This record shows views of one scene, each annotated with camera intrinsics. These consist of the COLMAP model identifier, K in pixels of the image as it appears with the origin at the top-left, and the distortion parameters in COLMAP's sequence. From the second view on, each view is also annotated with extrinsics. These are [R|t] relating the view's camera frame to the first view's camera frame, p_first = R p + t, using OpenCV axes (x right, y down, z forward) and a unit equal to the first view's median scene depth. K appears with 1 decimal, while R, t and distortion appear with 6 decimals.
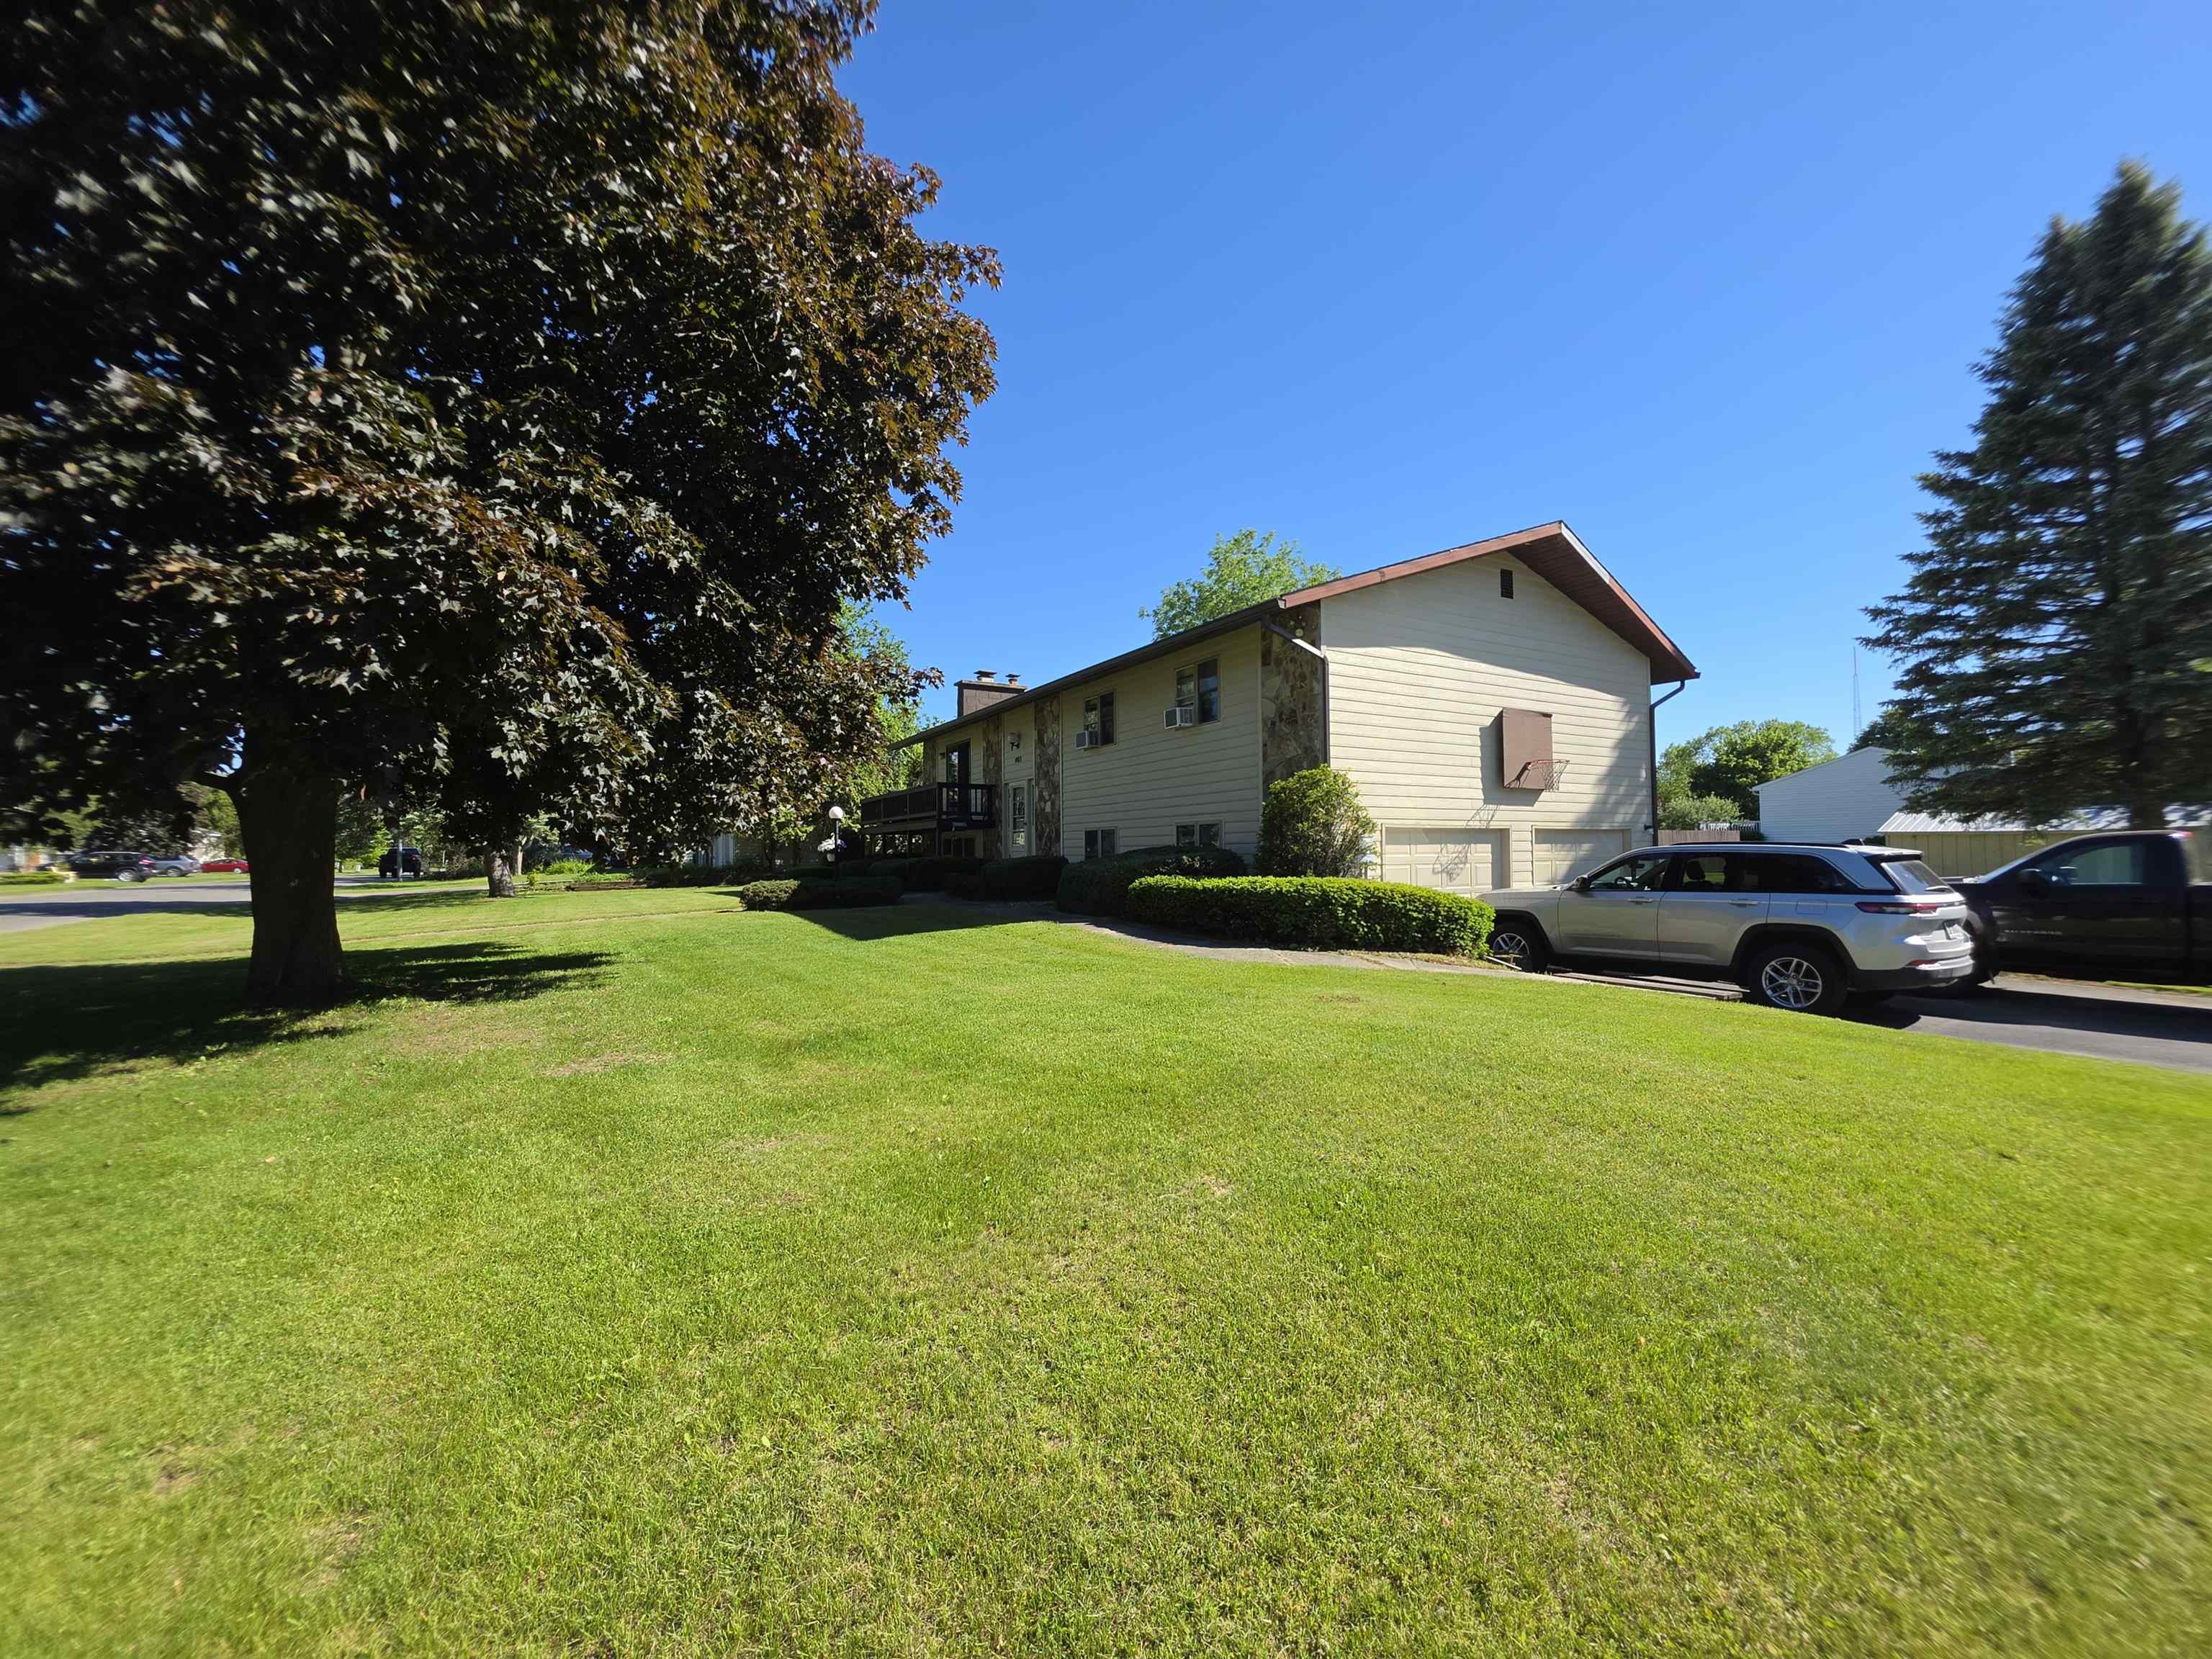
lens RADIAL K [[900.6, 0, 1106.0], [0, 900.6, 829.5], [0, 0, 1]] dist [-0.000558, -0.000175]
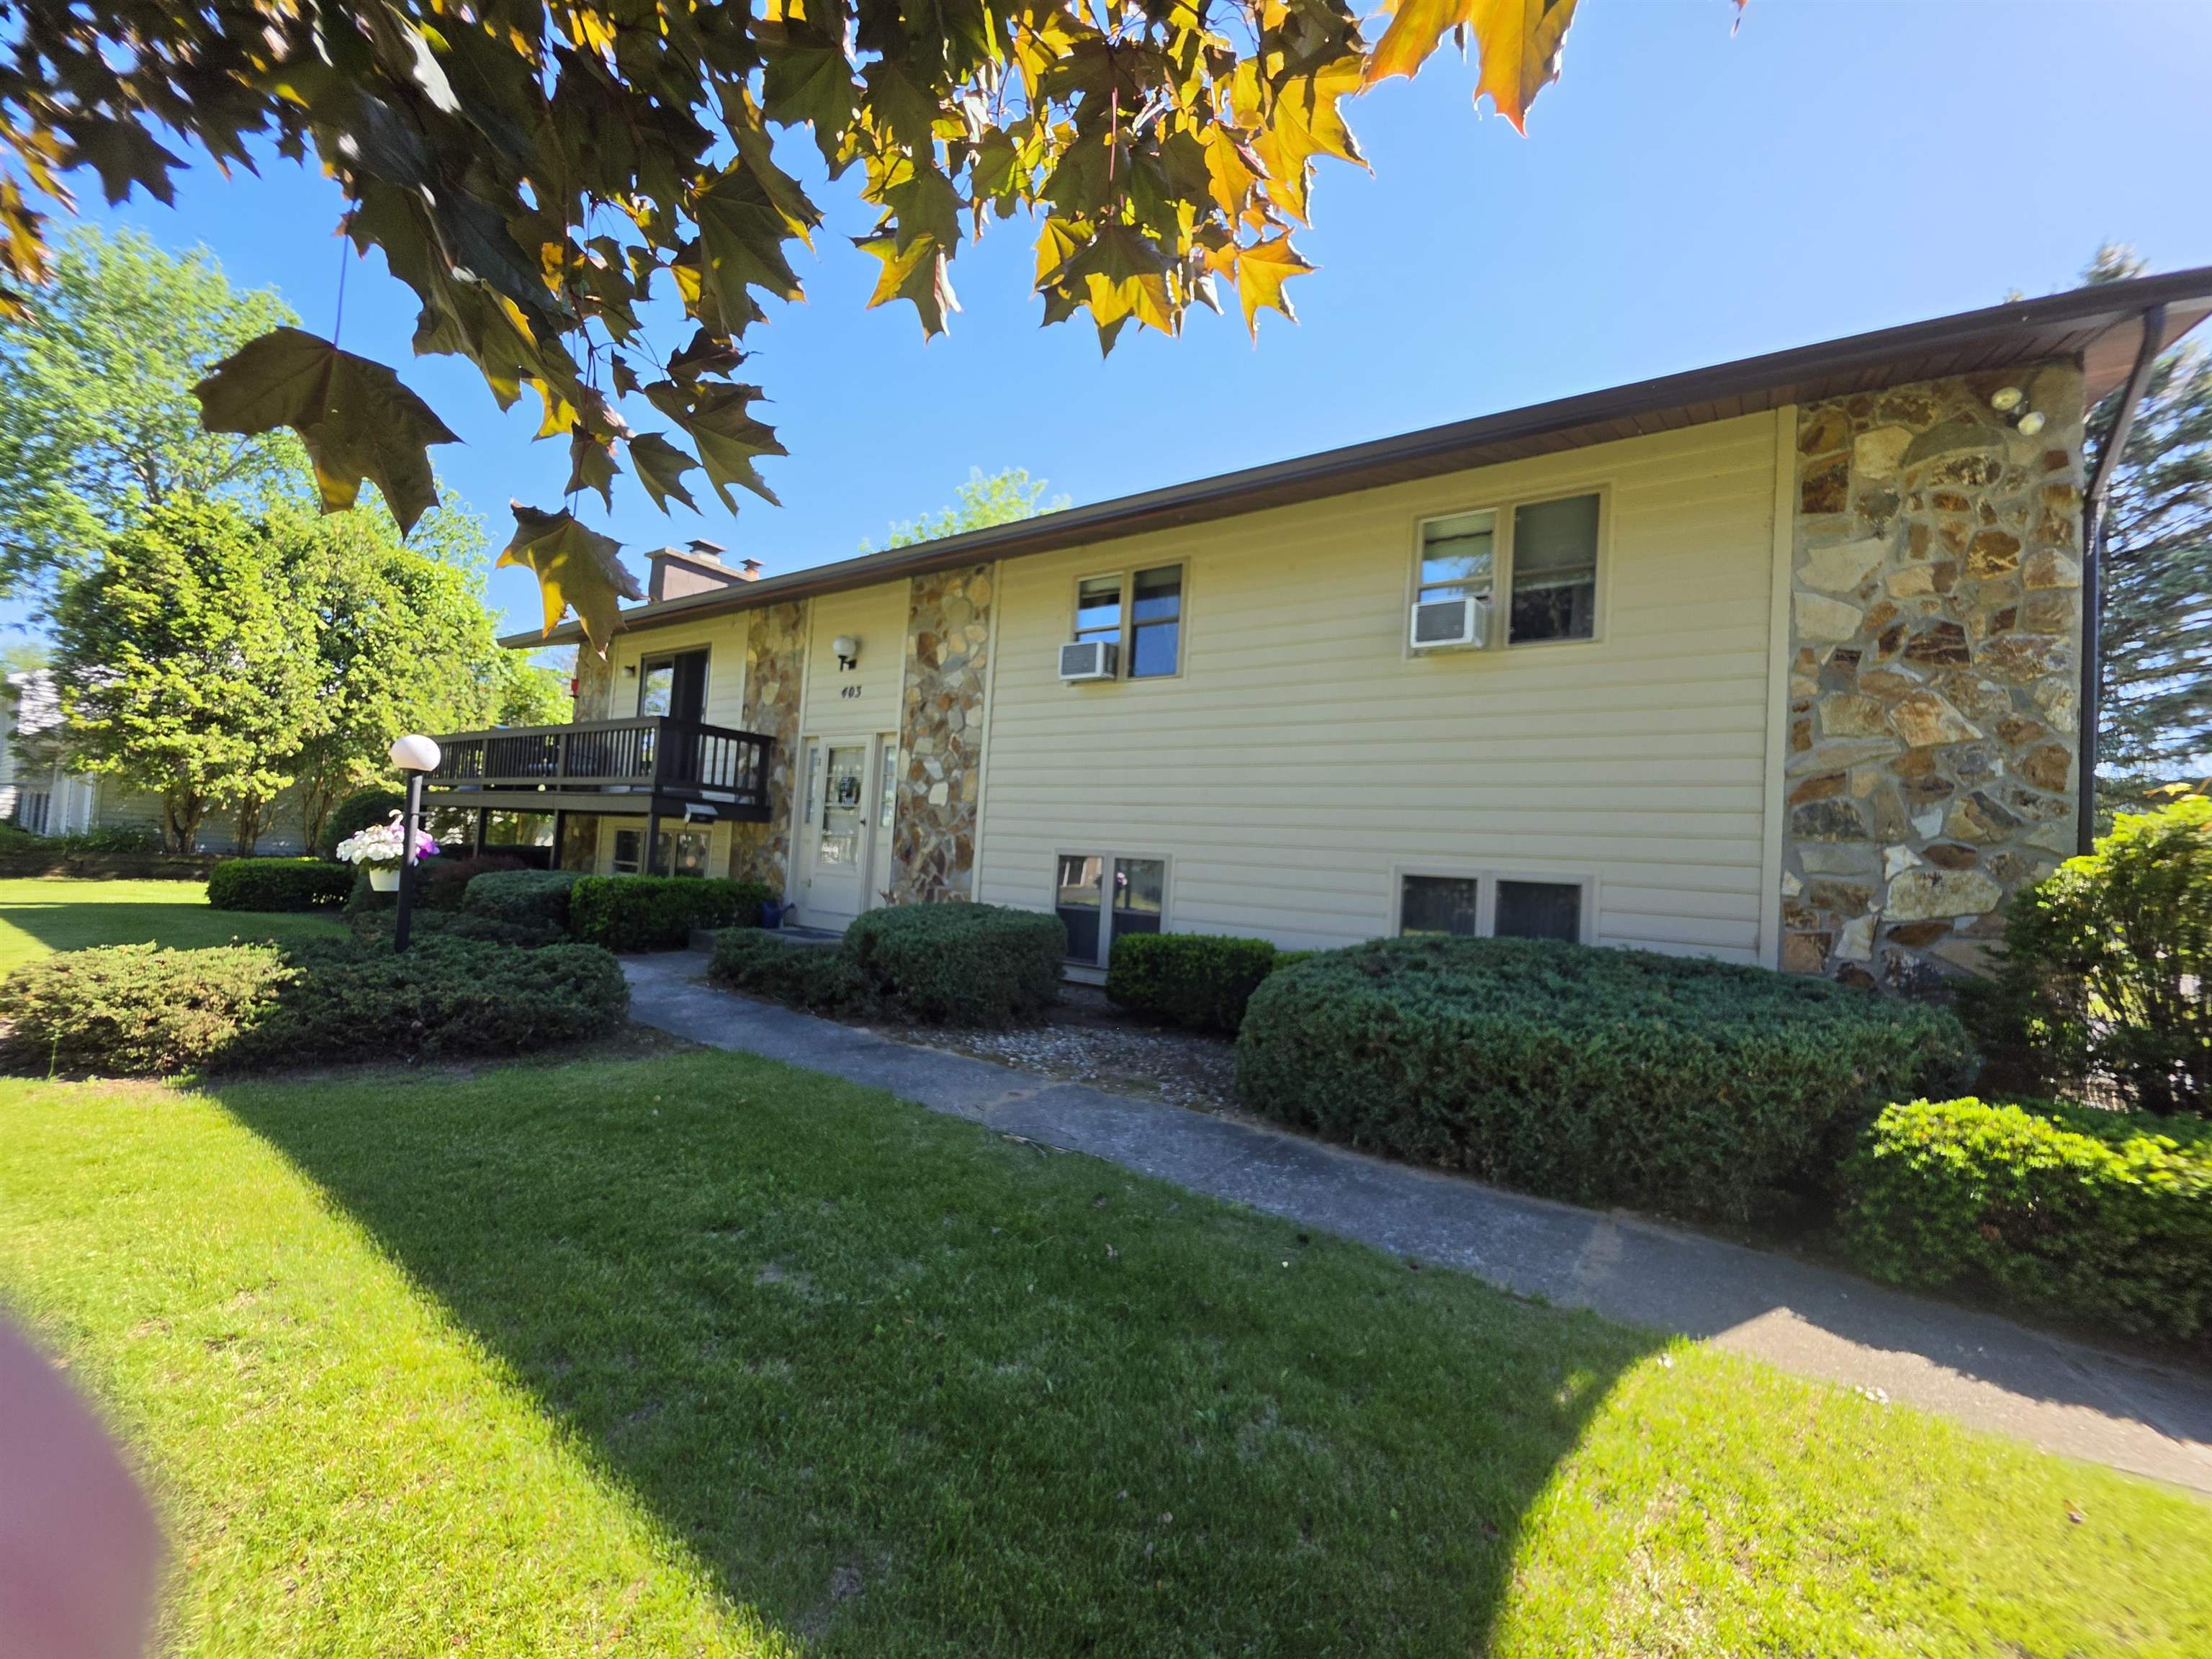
lens RADIAL K [[900.6, 0, 1106.0], [0, 900.6, 829.5], [0, 0, 1]] dist [-0.000558, -0.000175]
pose [[0.904281, 0.080961, 0.419190, -0.184817], [-0.081121, 0.996551, -0.017476, -0.004807], [-0.419159, -0.018202, 0.907730, 0.522382]]
